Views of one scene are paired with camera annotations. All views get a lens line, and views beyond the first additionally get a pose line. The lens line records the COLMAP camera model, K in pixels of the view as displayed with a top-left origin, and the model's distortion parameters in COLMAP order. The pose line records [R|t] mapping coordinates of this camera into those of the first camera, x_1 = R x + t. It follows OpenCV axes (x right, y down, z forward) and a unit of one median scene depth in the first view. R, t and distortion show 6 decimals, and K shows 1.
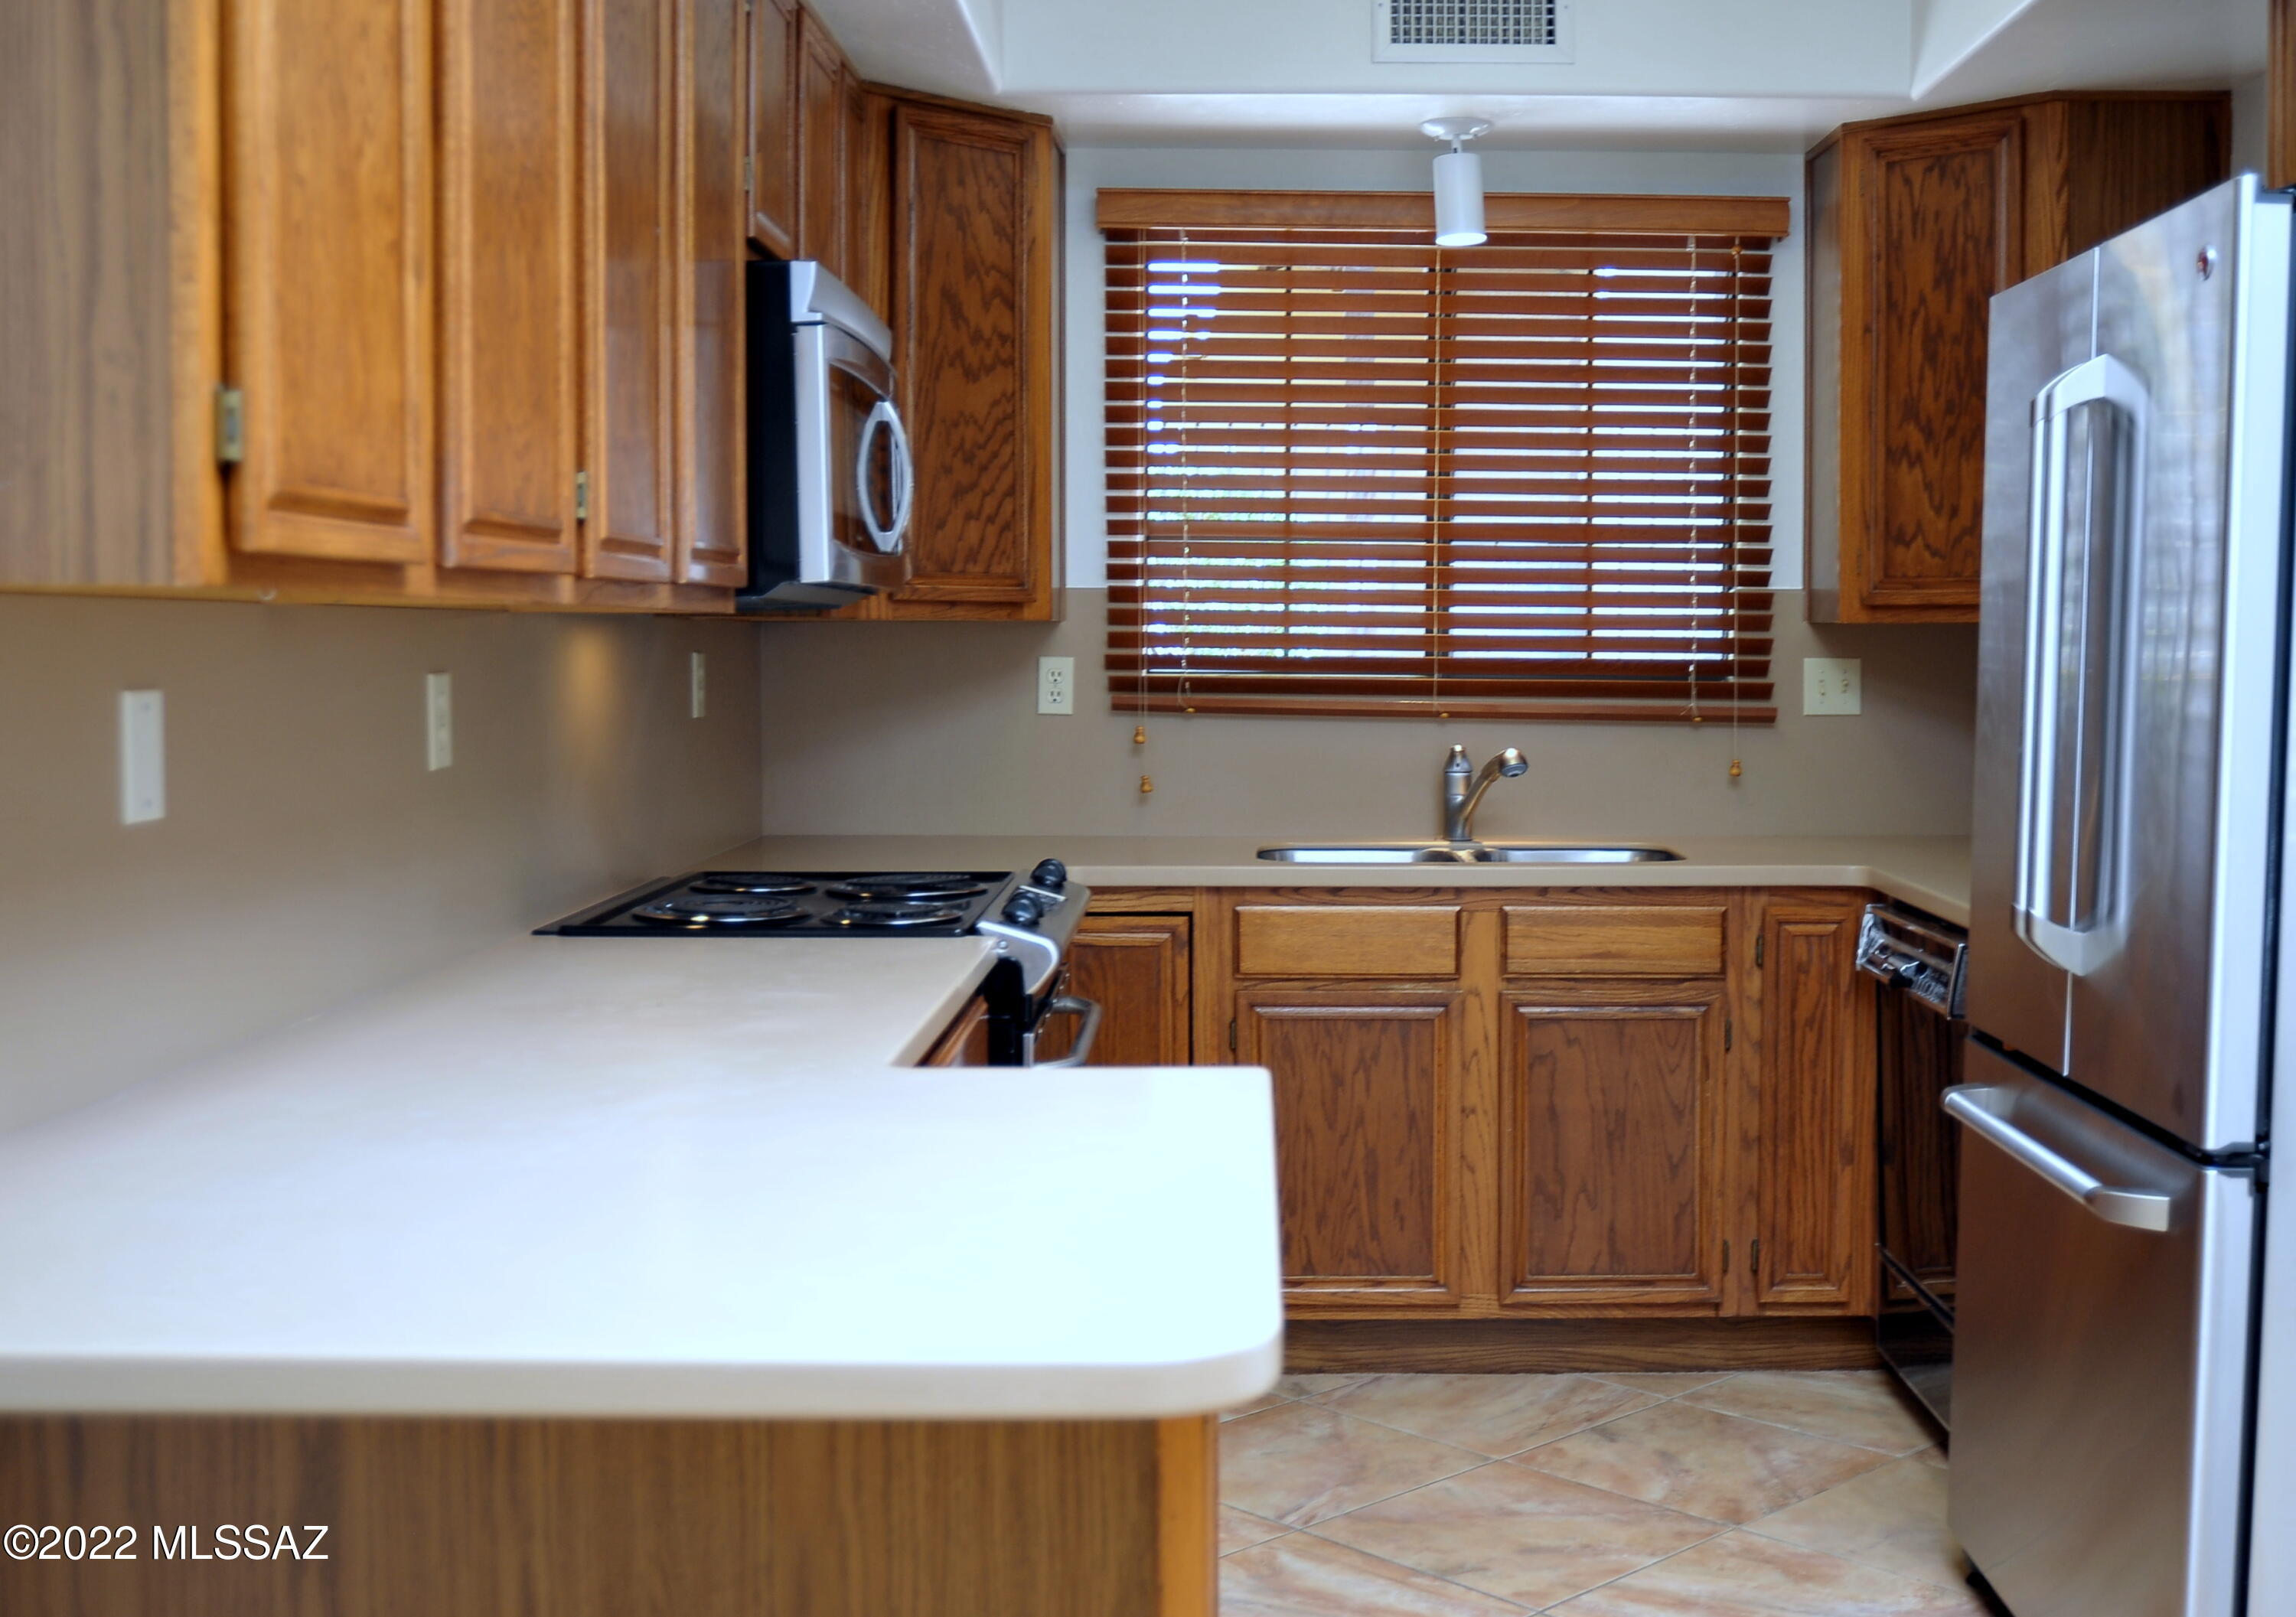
lens RADIAL K [[2547.6, 0, 1304.2], [0, 2547.6, 768.0], [0, 0, 1]] dist [-0.061371, 0.020385]
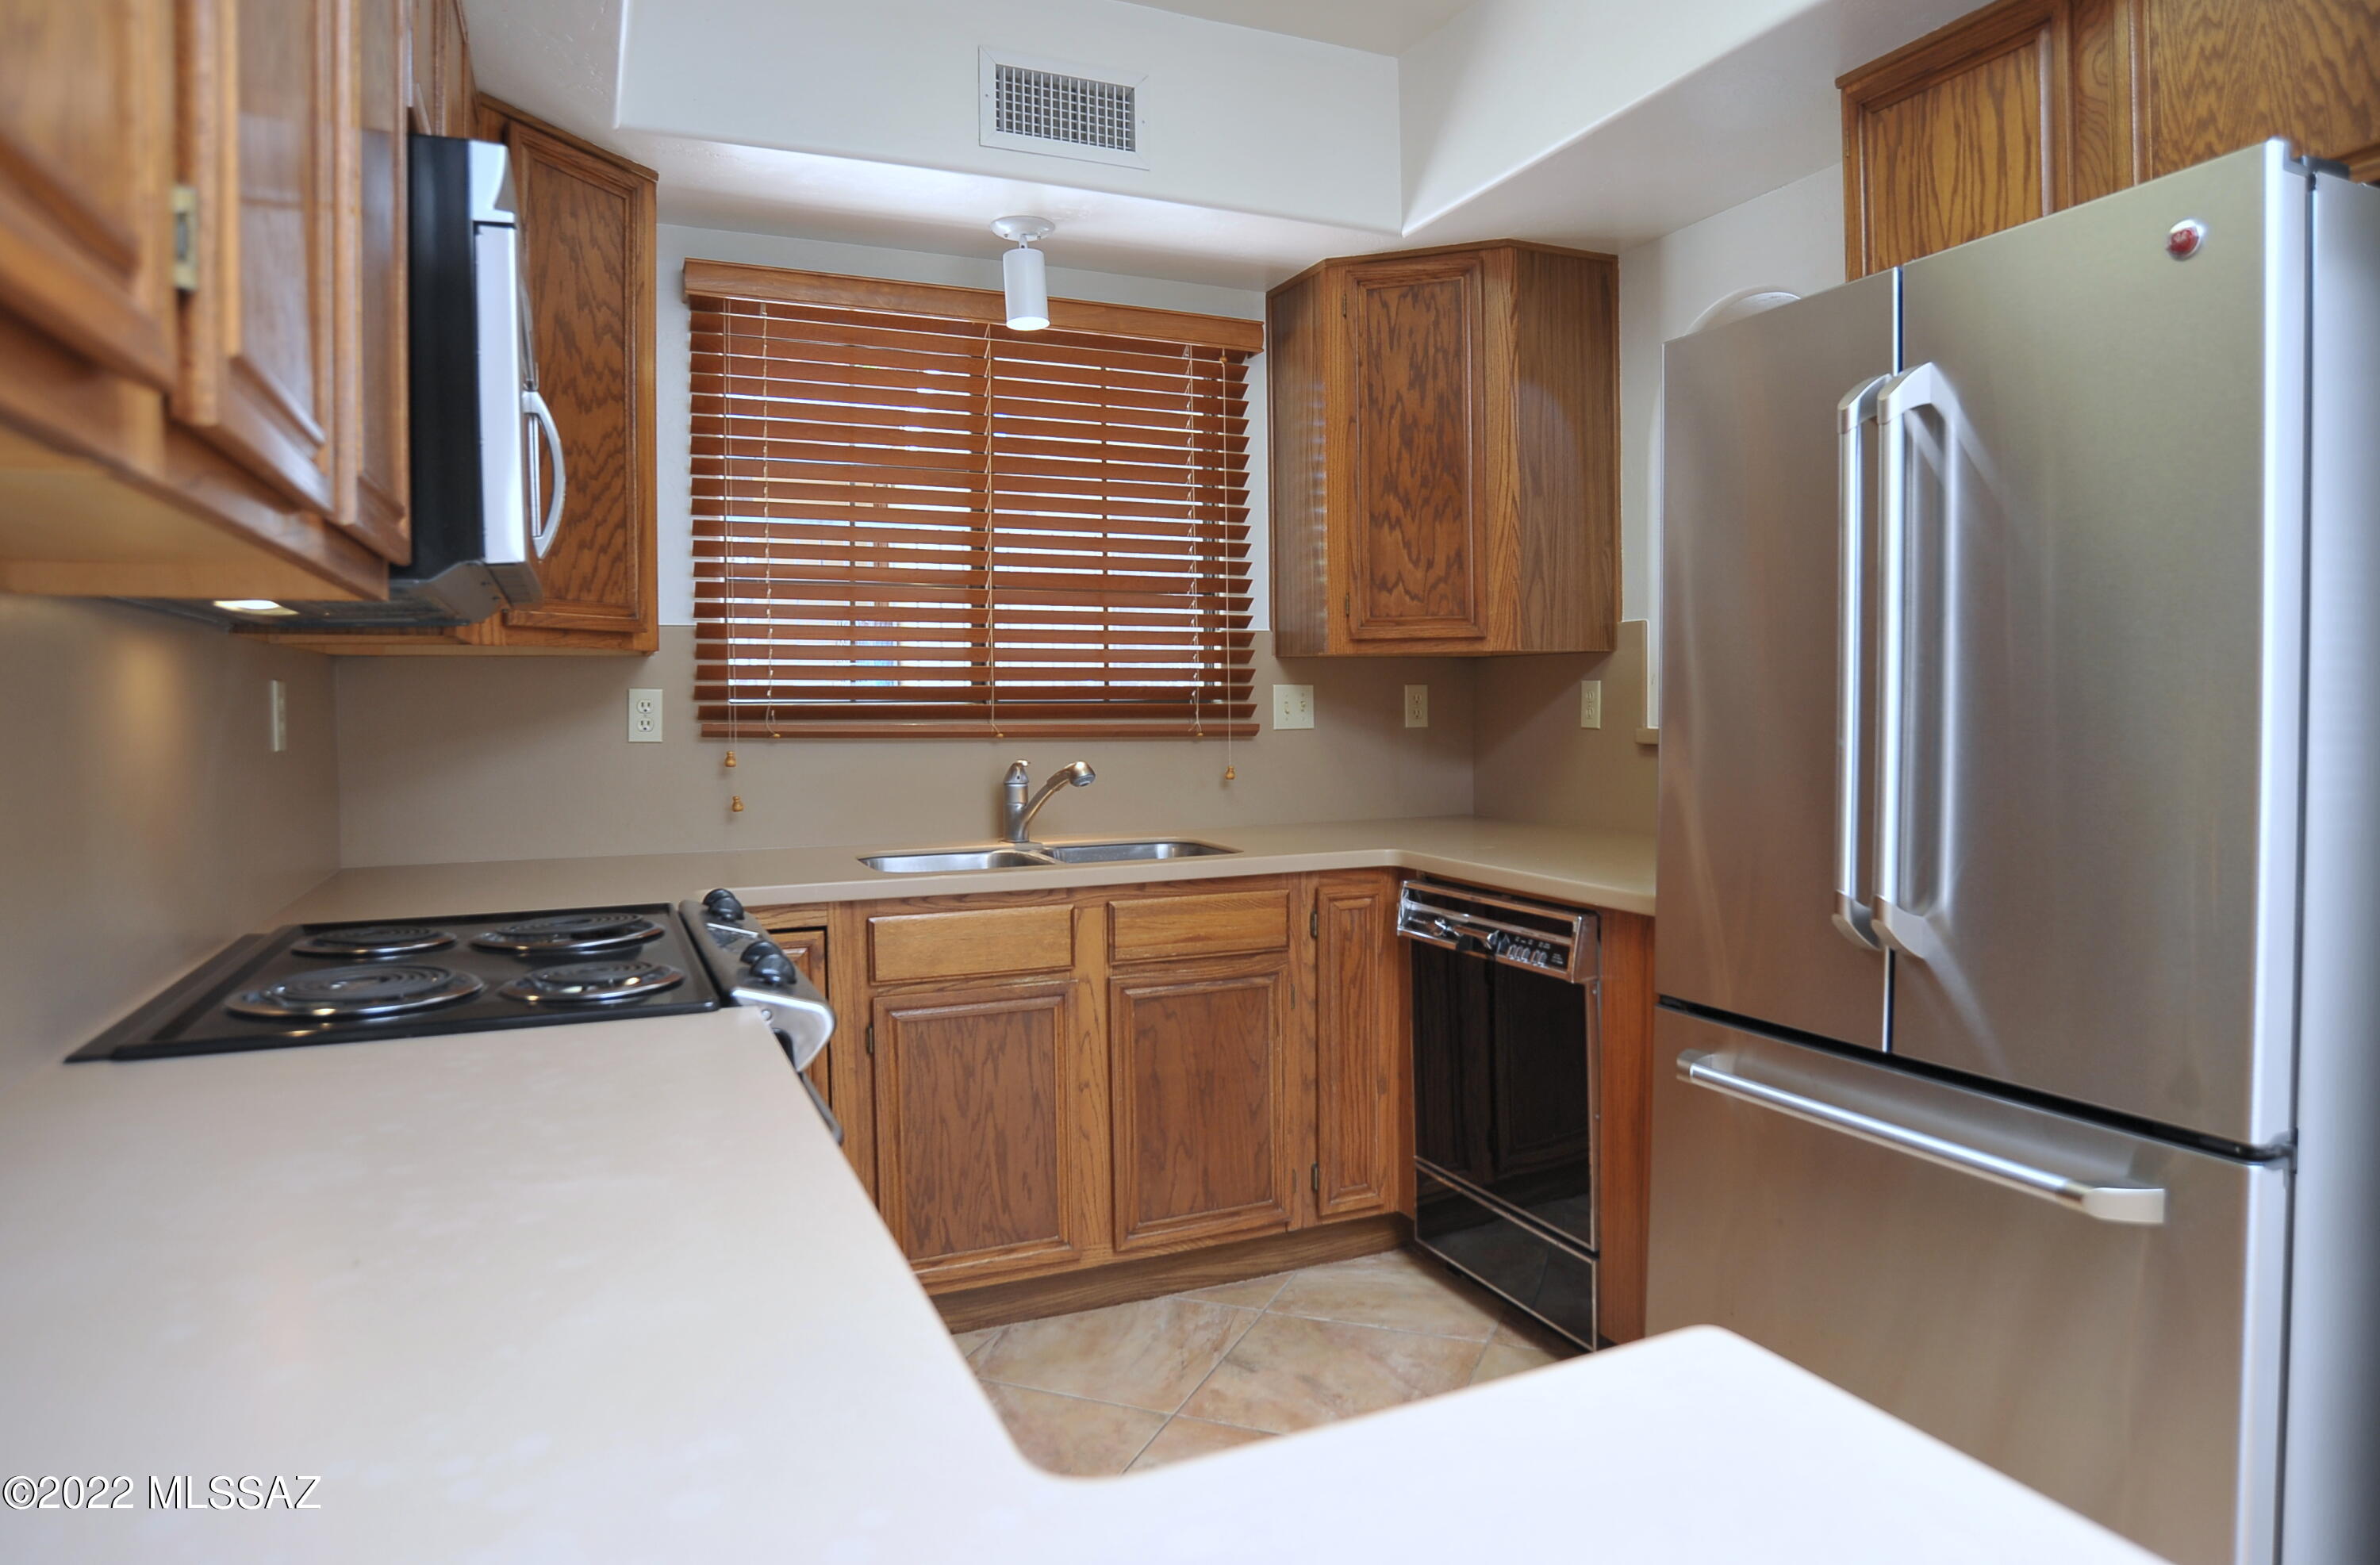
lens RADIAL K [[1442.8, 0, 1259.2], [0, 1442.8, 740.5], [0, 0, 1]] dist [-0.110641, 0.071266]
pose [[0.912512, -0.021874, 0.408464, -0.118471], [0.031147, 0.999386, -0.016065, -0.004443], [-0.407862, 0.027382, 0.912633, 0.389483]]
